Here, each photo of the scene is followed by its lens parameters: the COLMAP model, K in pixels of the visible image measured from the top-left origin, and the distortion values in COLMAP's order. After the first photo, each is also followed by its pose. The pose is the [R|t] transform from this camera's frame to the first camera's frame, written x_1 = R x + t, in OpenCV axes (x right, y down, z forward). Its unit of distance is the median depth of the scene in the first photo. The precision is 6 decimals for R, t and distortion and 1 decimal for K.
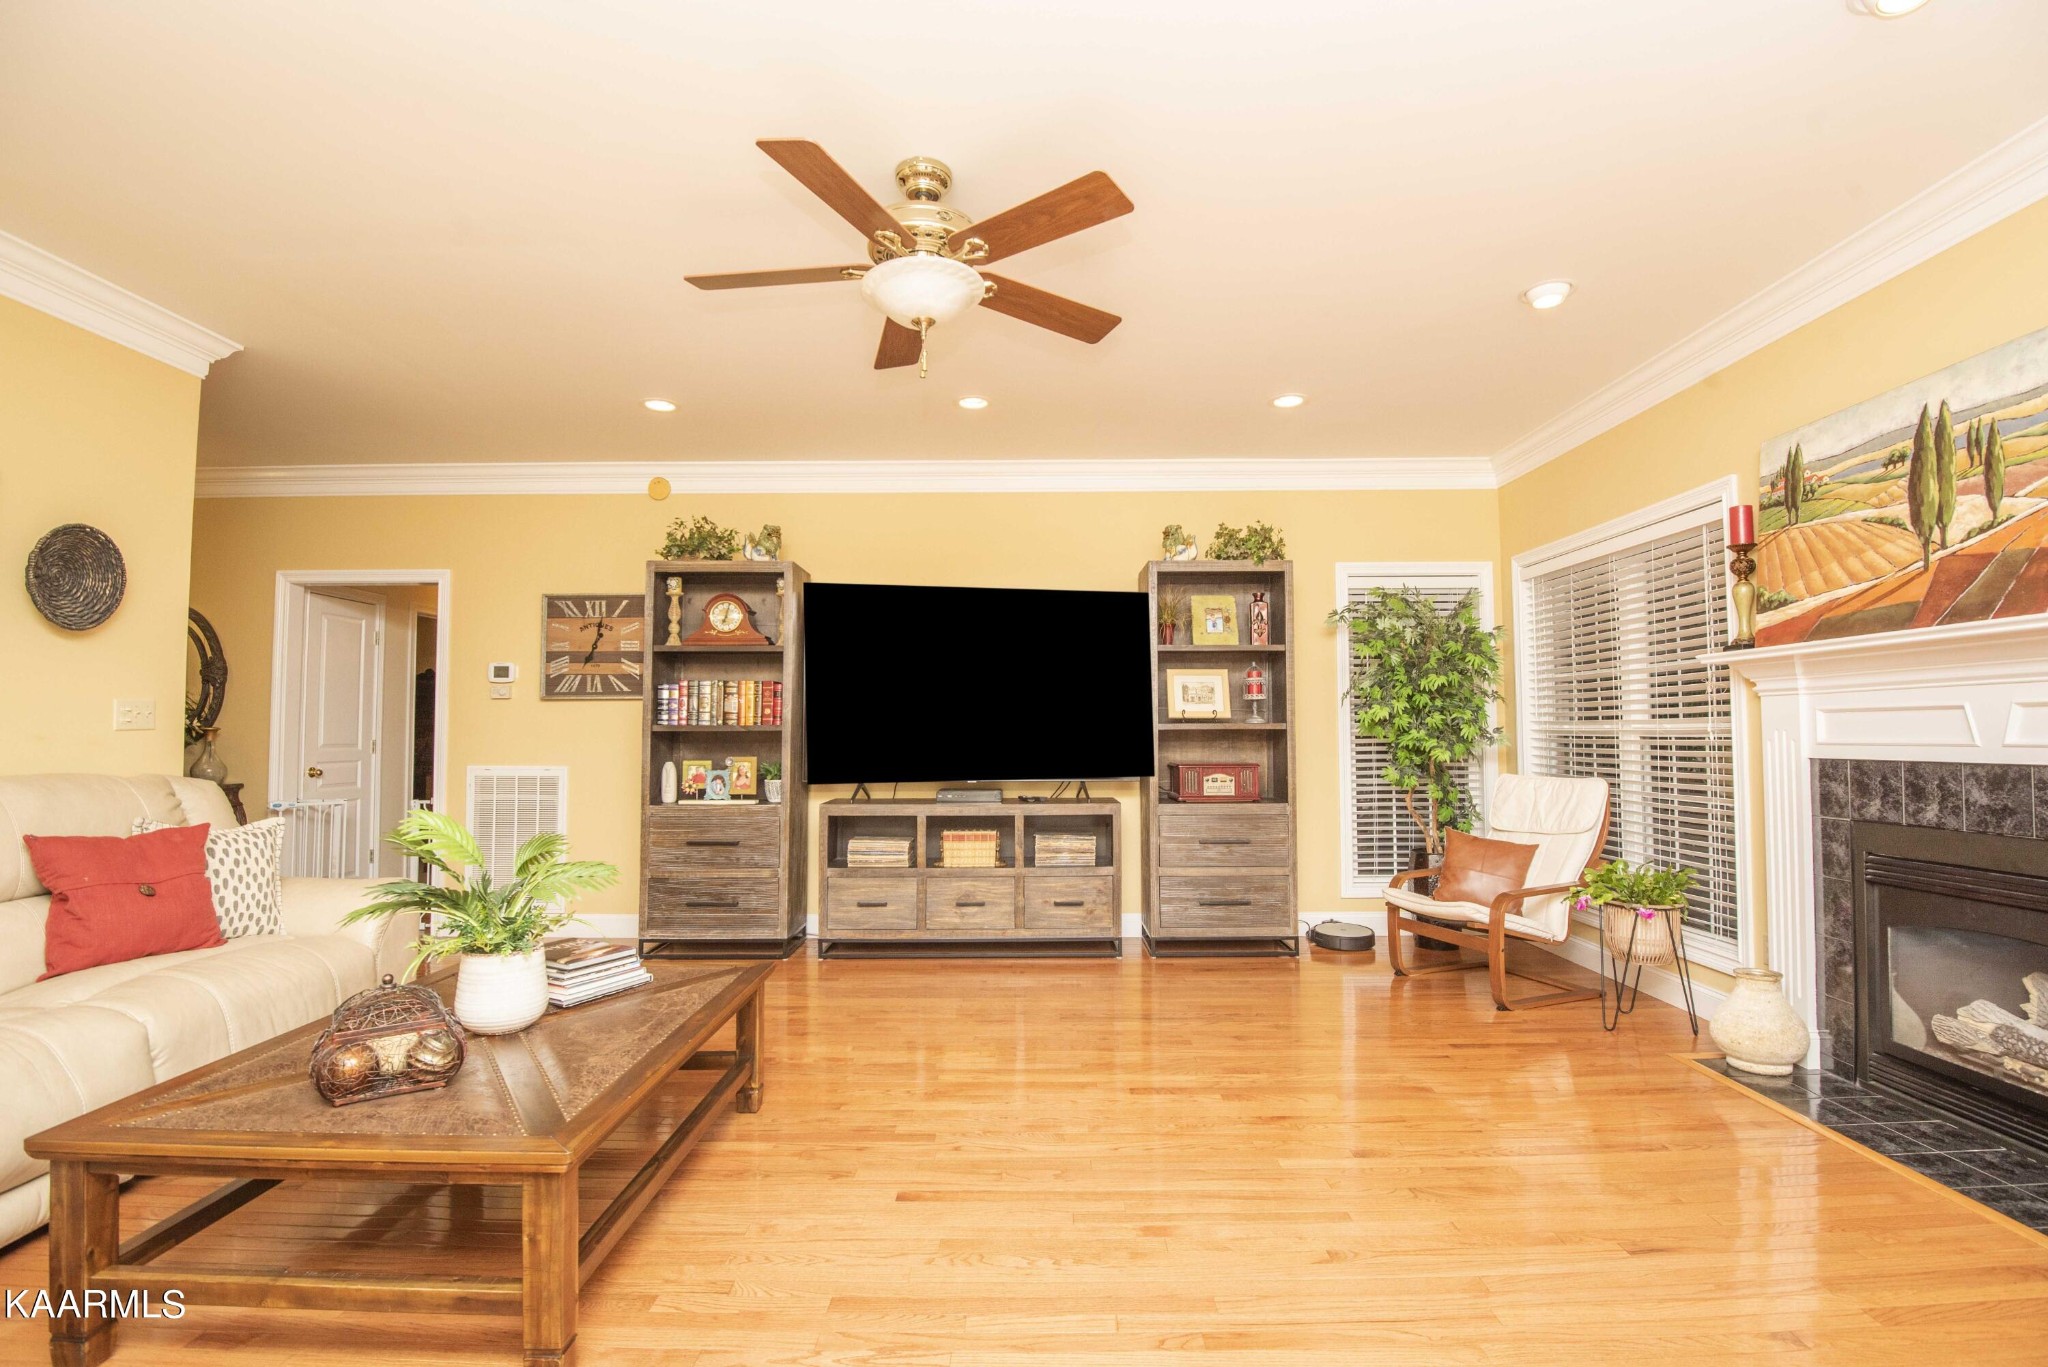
lens RADIAL K [[928.7, 0, 1036.4], [0, 928.7, 690.9], [0, 0, 1]] dist [-0.012596, -0.017509]
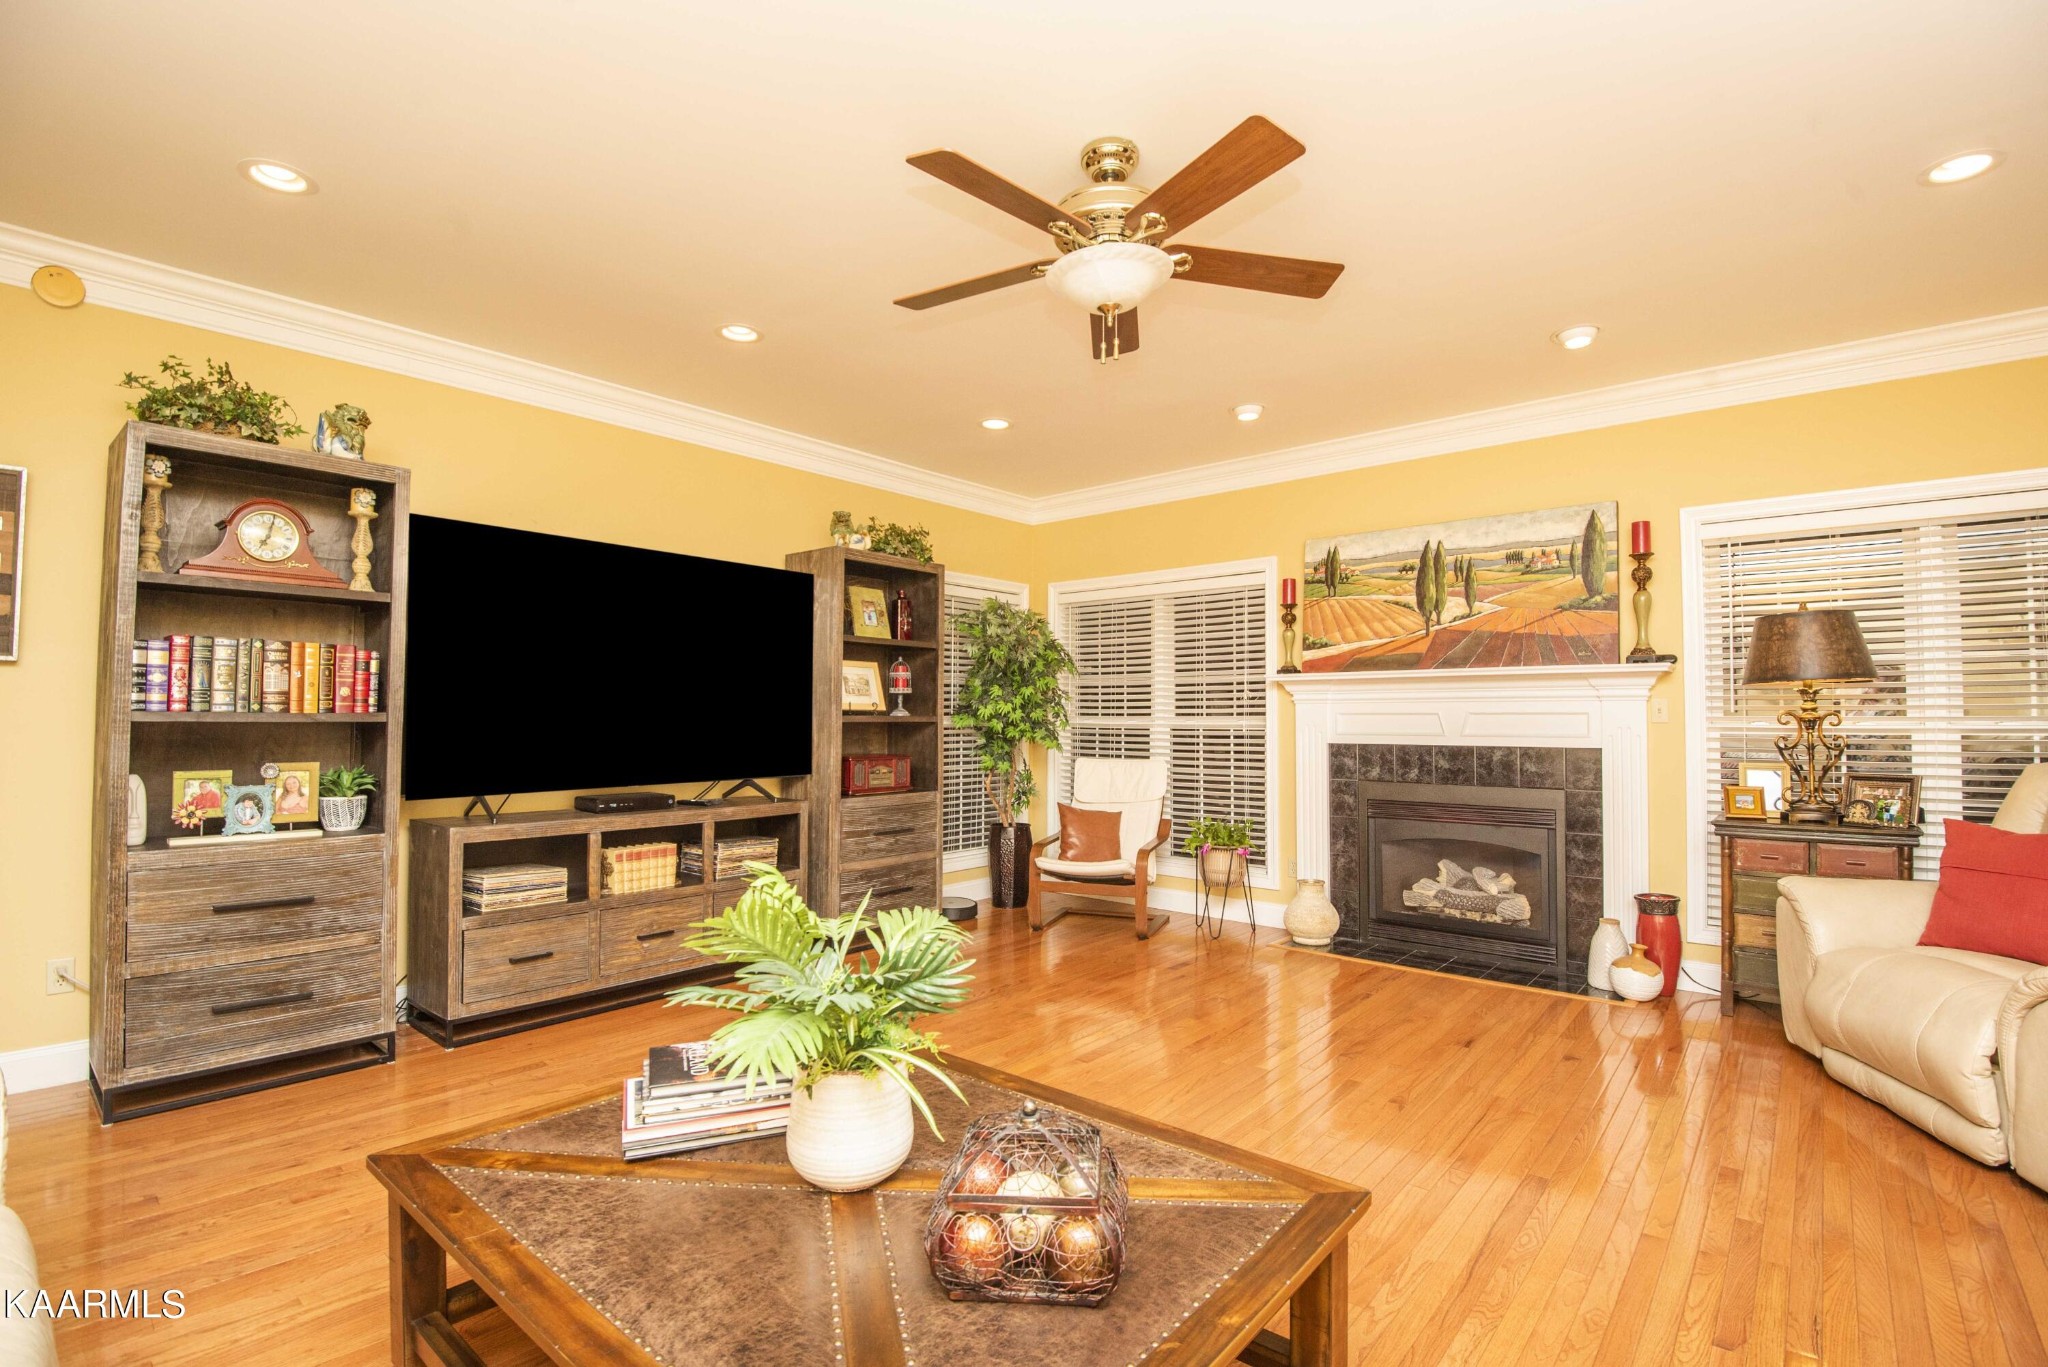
lens RADIAL K [[928.7, 0, 1036.4], [0, 928.7, 690.9], [0, 0, 1]] dist [-0.012596, -0.017509]
pose [[0.648017, 0.028028, 0.761110, -0.725604], [-0.038703, 0.999243, -0.003845, 0.008004], [-0.760642, -0.026966, 0.648611, 0.336921]]
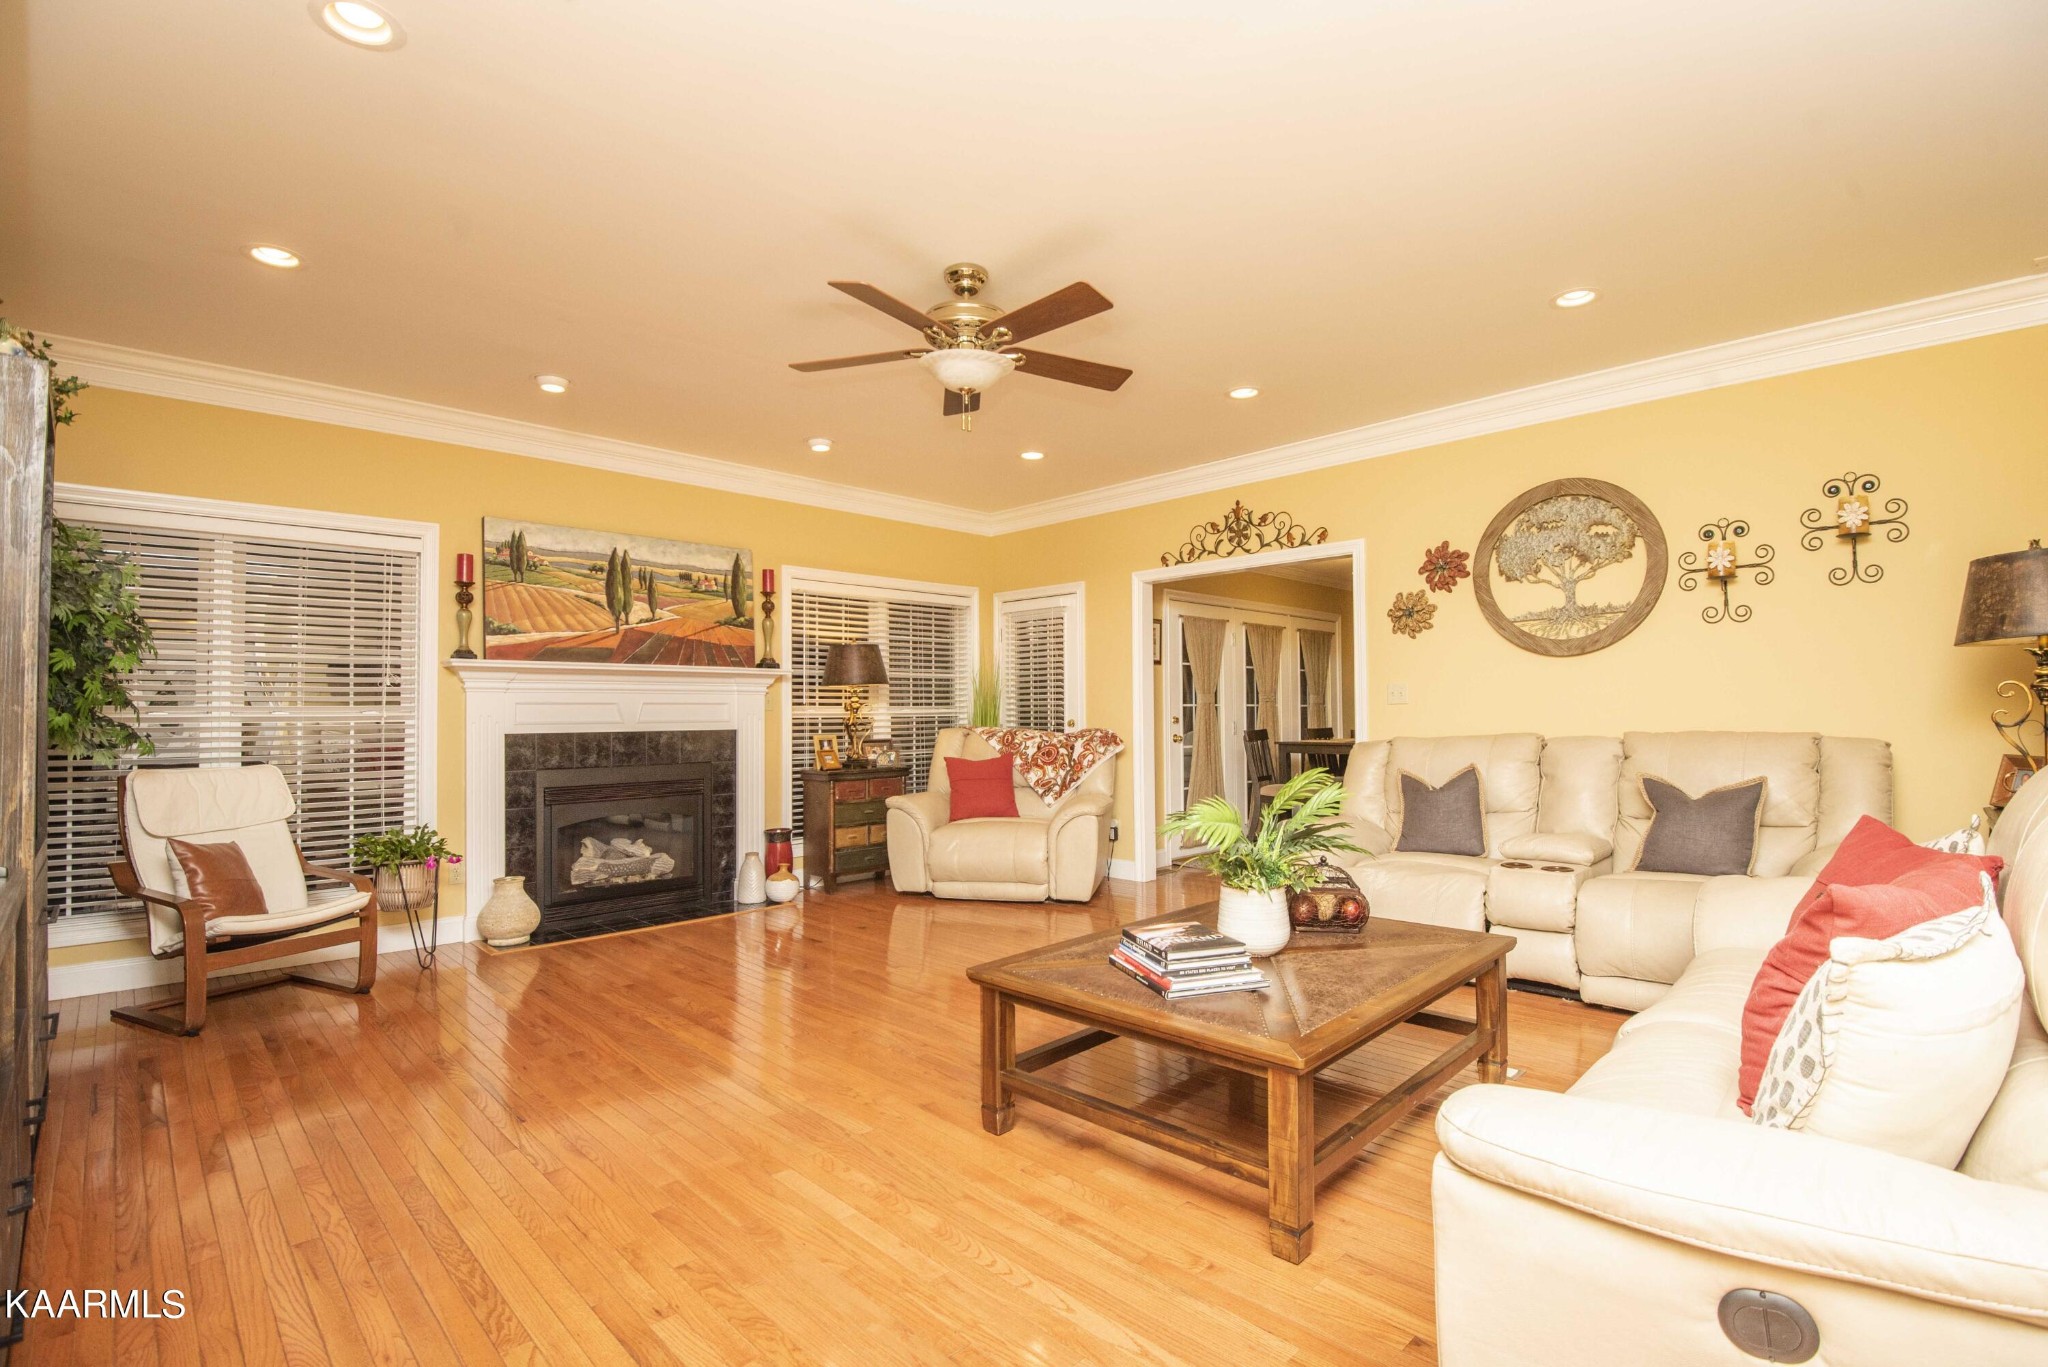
lens RADIAL K [[928.7, 0, 1036.4], [0, 928.7, 690.9], [0, 0, 1]] dist [-0.012596, -0.017509]
pose [[-0.711865, 0.027291, 0.701785, -0.877723], [-0.020275, 0.998030, -0.059377, 0.075331], [-0.702023, -0.056497, -0.709910, 1.474228]]
